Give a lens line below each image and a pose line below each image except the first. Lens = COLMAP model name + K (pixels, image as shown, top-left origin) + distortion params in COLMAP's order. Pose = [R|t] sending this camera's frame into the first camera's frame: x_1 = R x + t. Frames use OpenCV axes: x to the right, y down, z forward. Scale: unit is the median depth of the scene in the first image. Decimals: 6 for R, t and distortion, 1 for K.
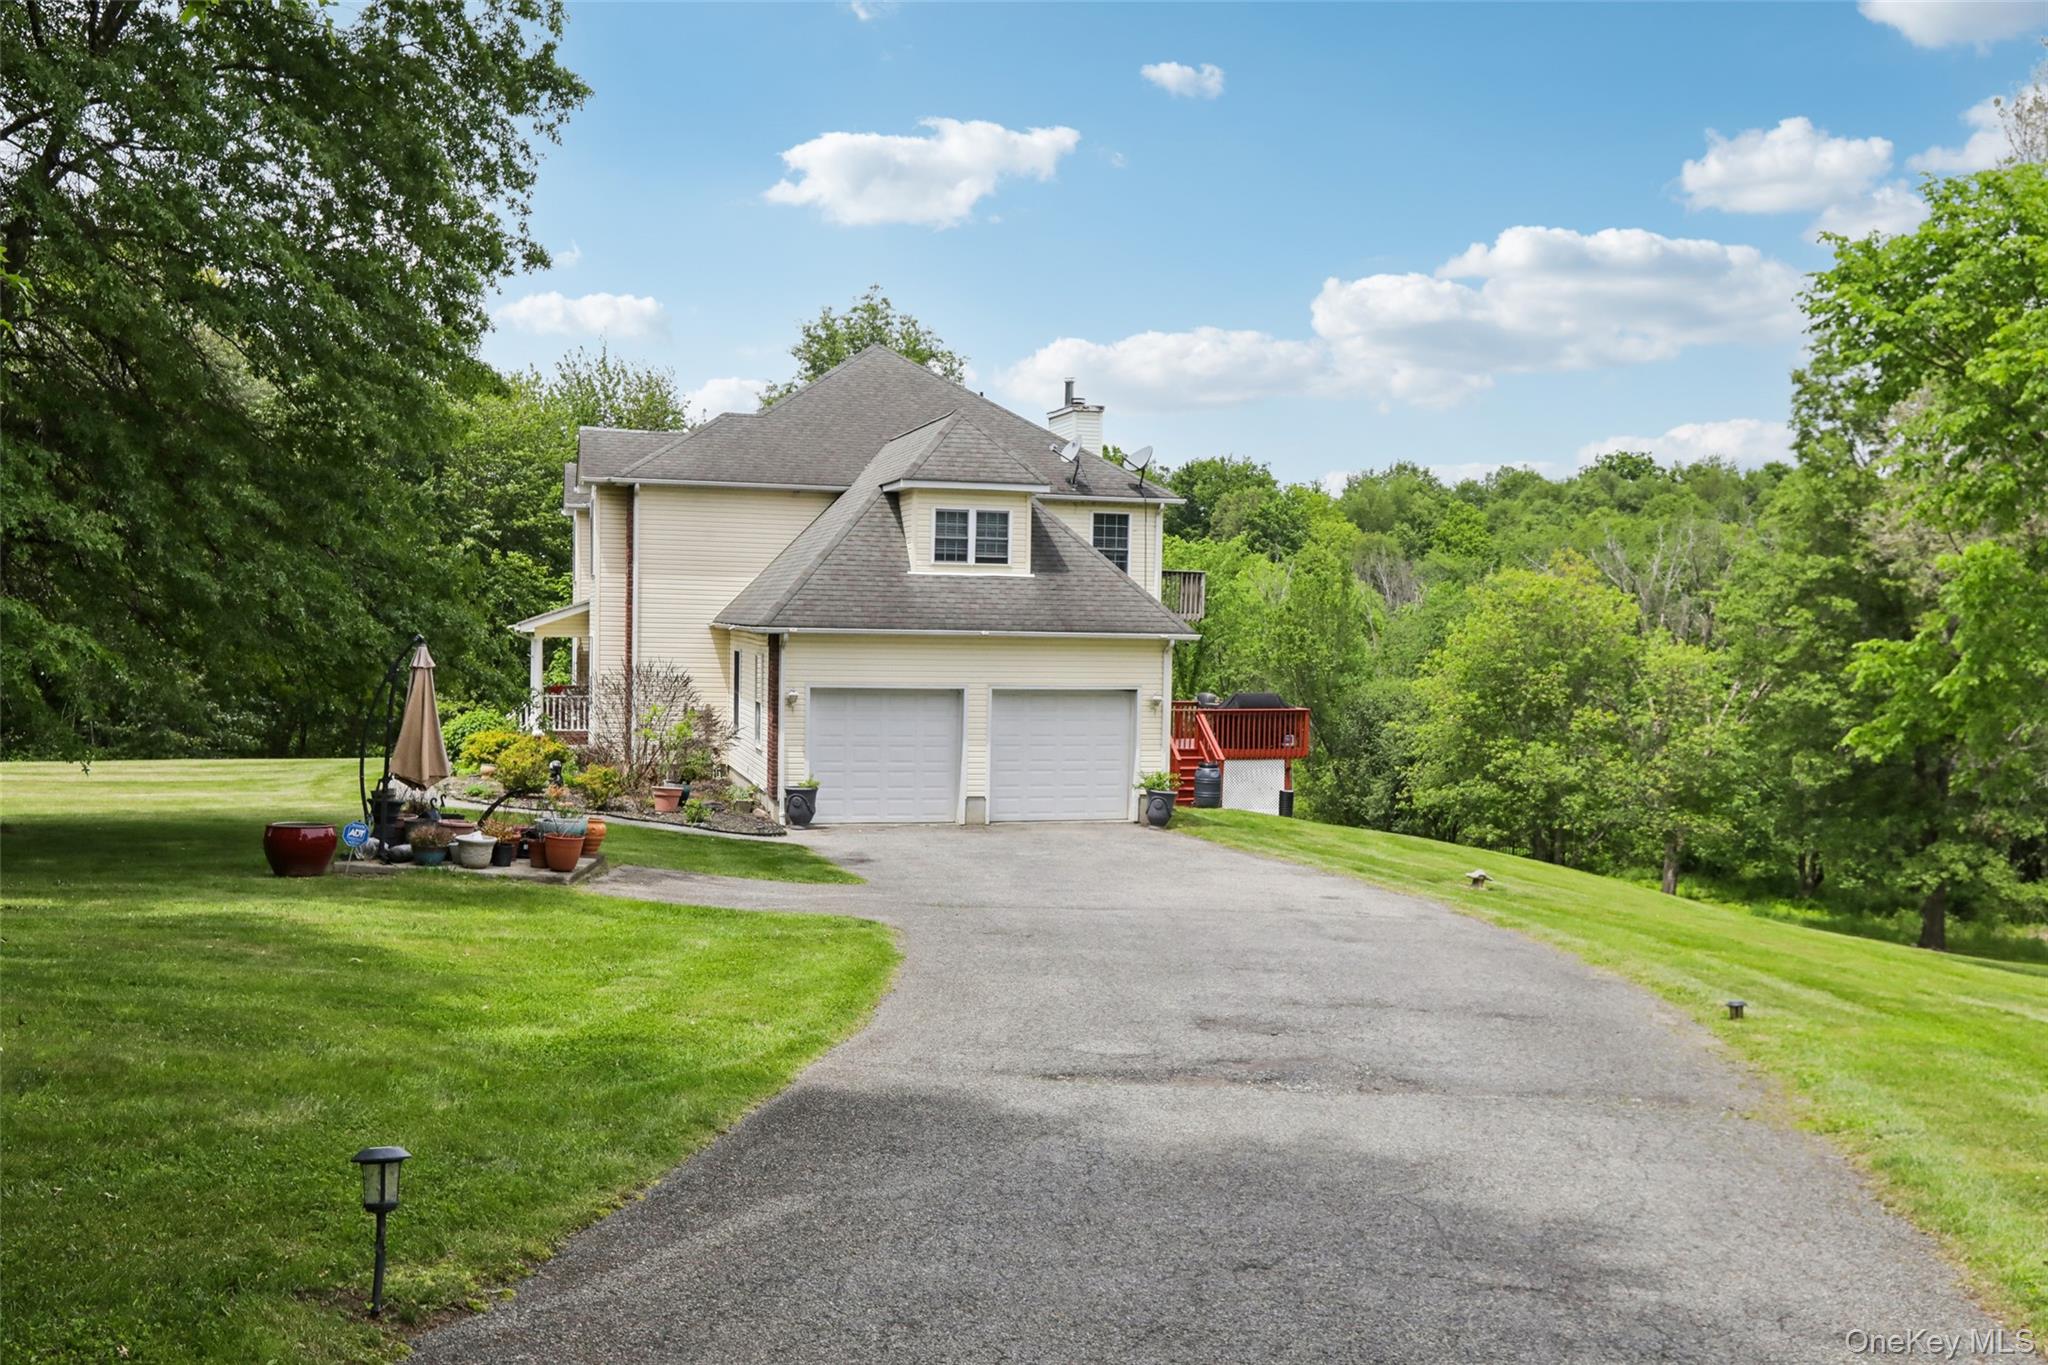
lens RADIAL K [[1894.8, 0, 1024.8], [0, 1894.8, 679.5], [0, 0, 1]] dist [0.000760, 0.000000]
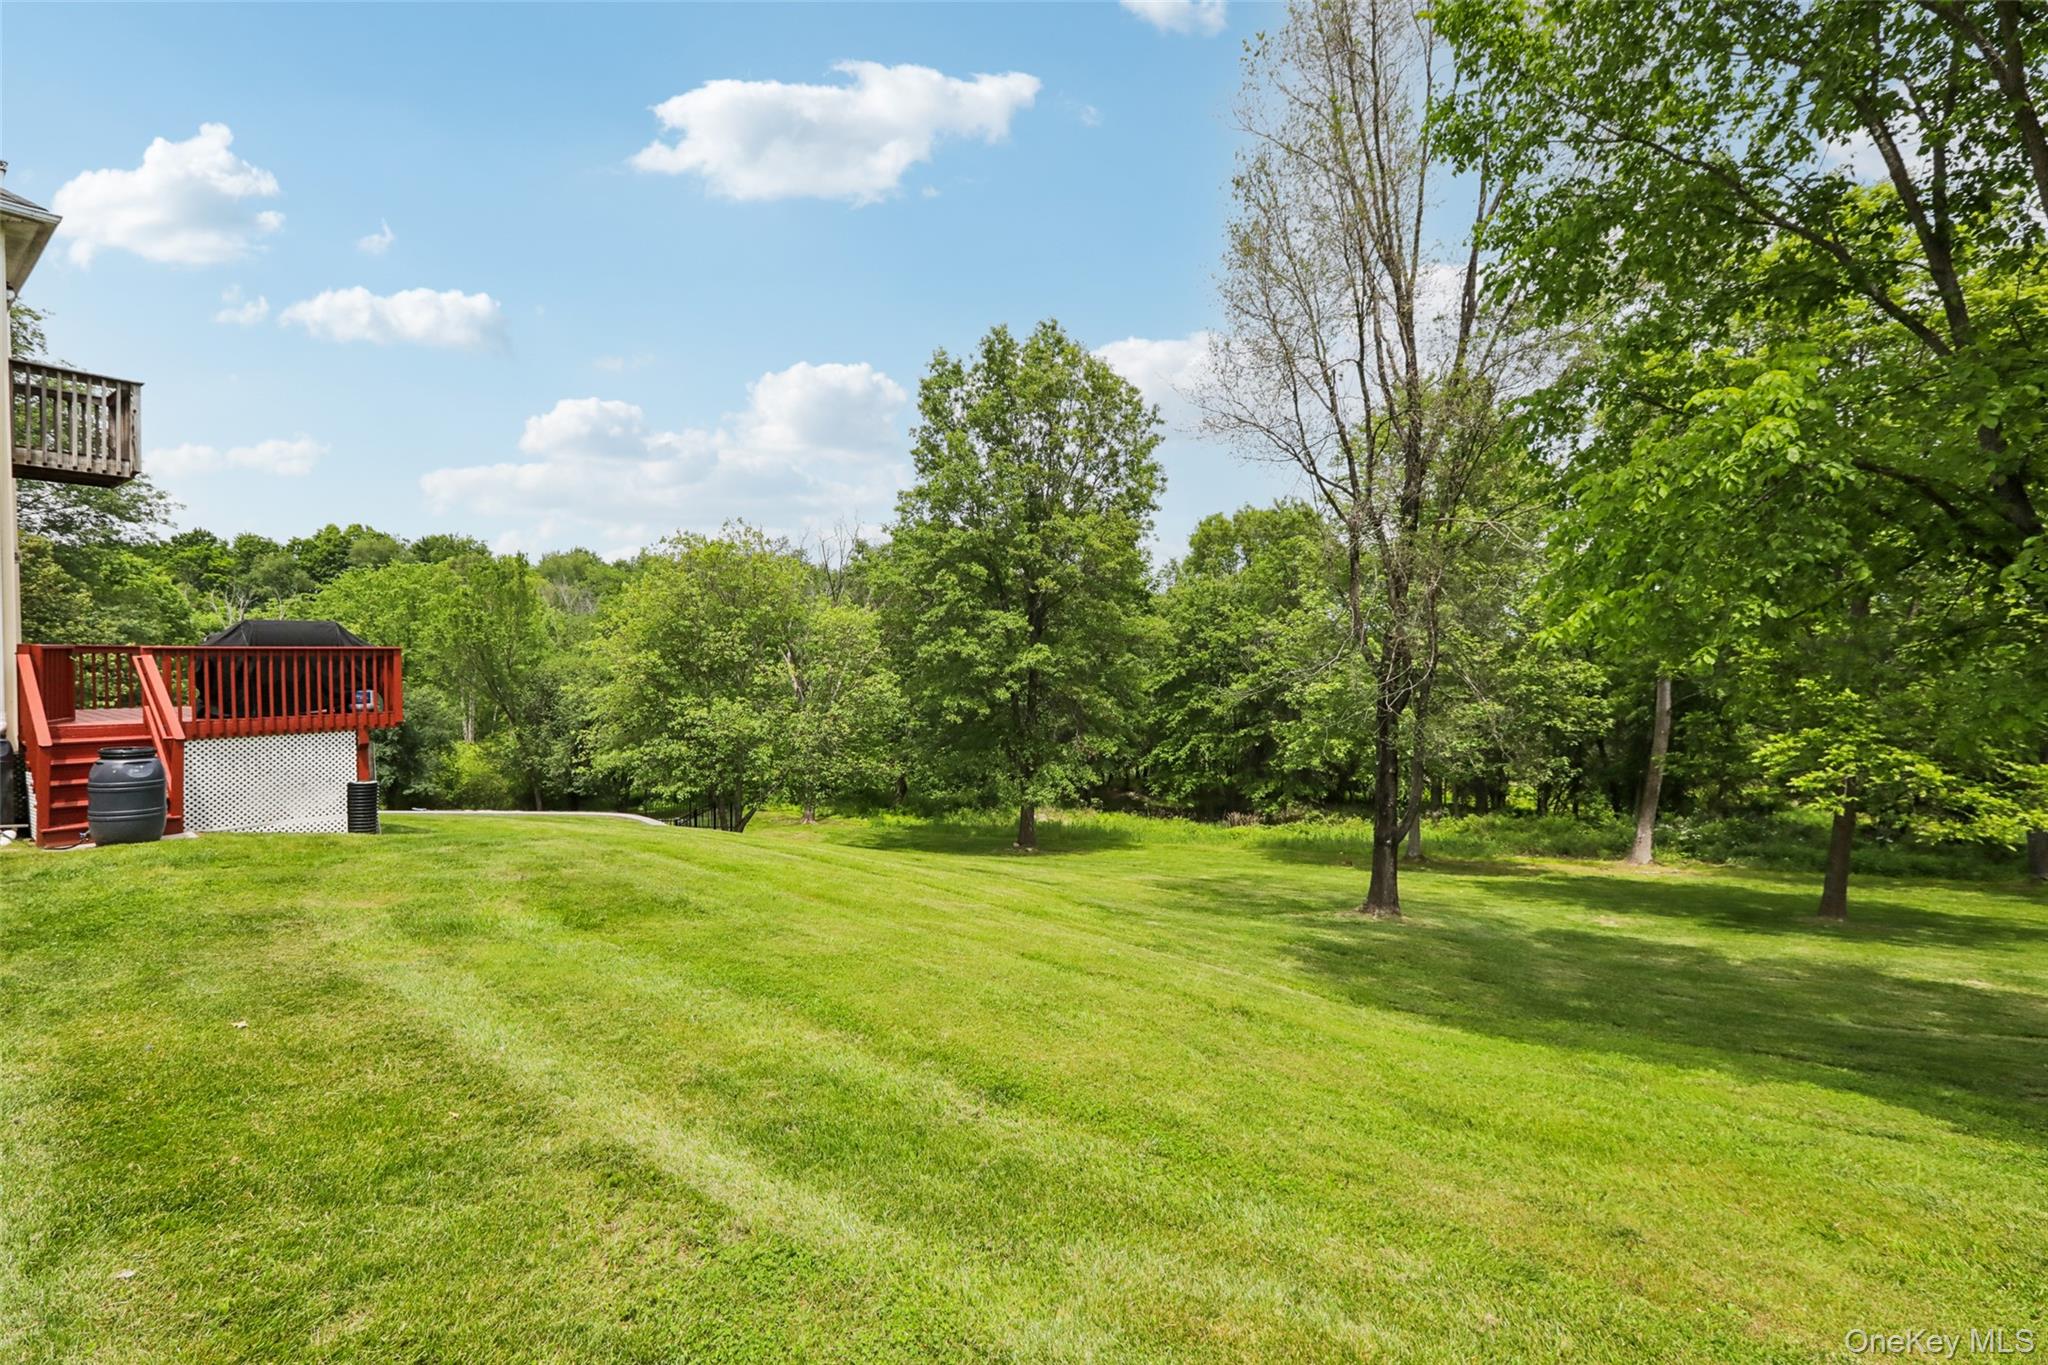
lens RADIAL K [[932.7, 0, 1026.4], [0, 932.7, 688.7], [0, 0, 1]] dist [0.003197, 0.000411]
pose [[0.802316, -0.033736, 0.595946, 0.102350], [0.026970, 0.999431, 0.020268, 0.022254], [-0.596290, -0.000189, 0.802769, 0.495995]]
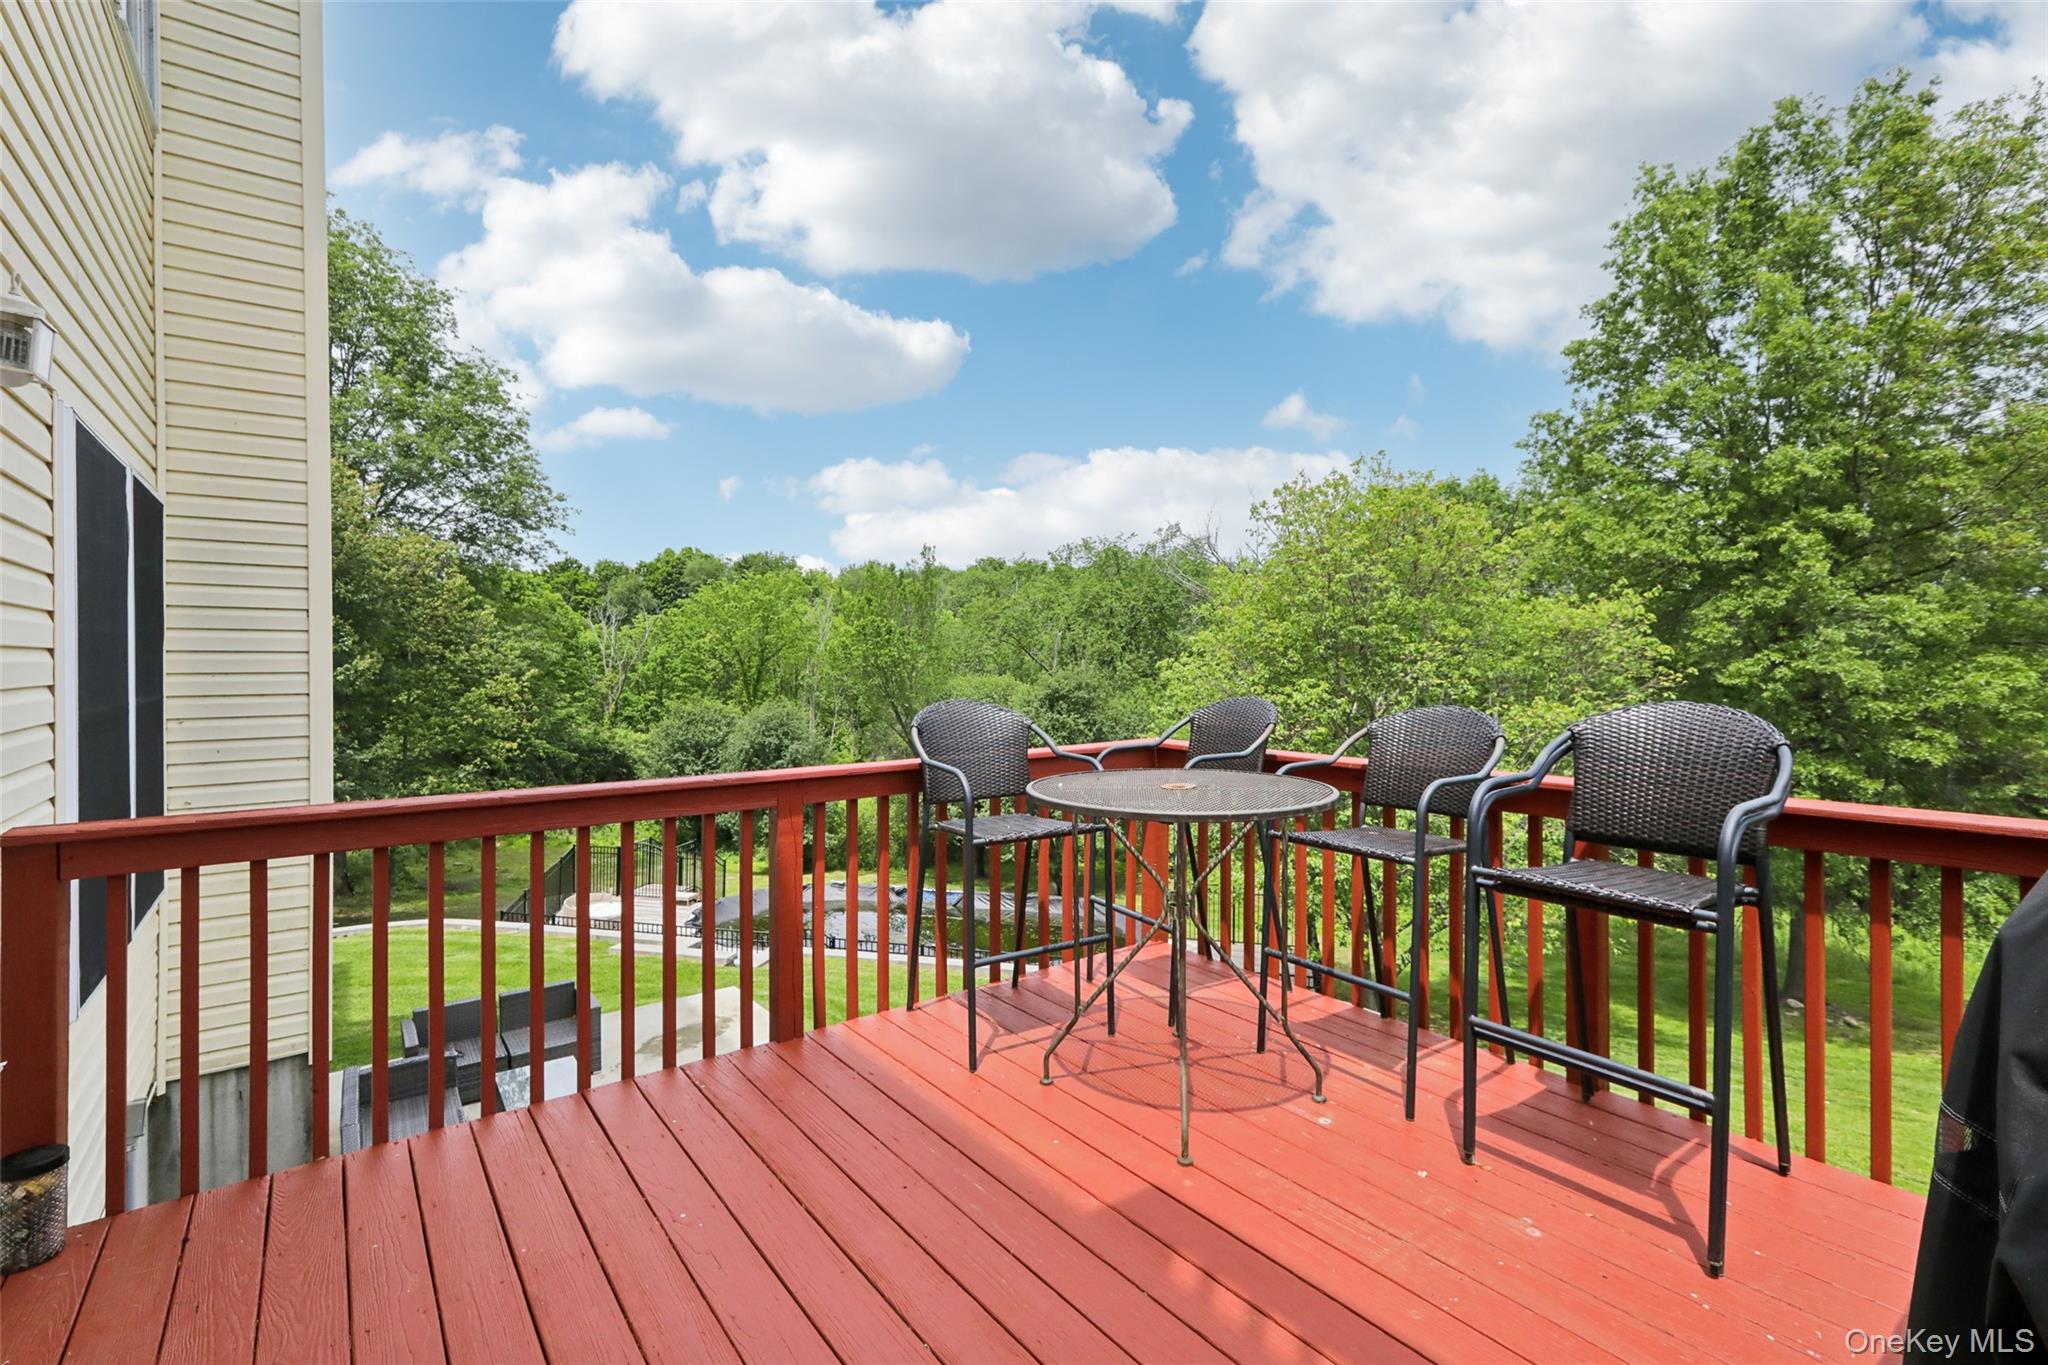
lens RADIAL K [[932.7, 0, 1019.3], [0, 932.7, 663.7], [0, 0, 1]] dist [0.003197, 0.000411]
pose [[0.931615, -0.026394, 0.362487, 0.060010], [0.035442, 0.999204, -0.018334, 0.004624], [-0.361714, 0.029927, 0.931809, 0.772355]]
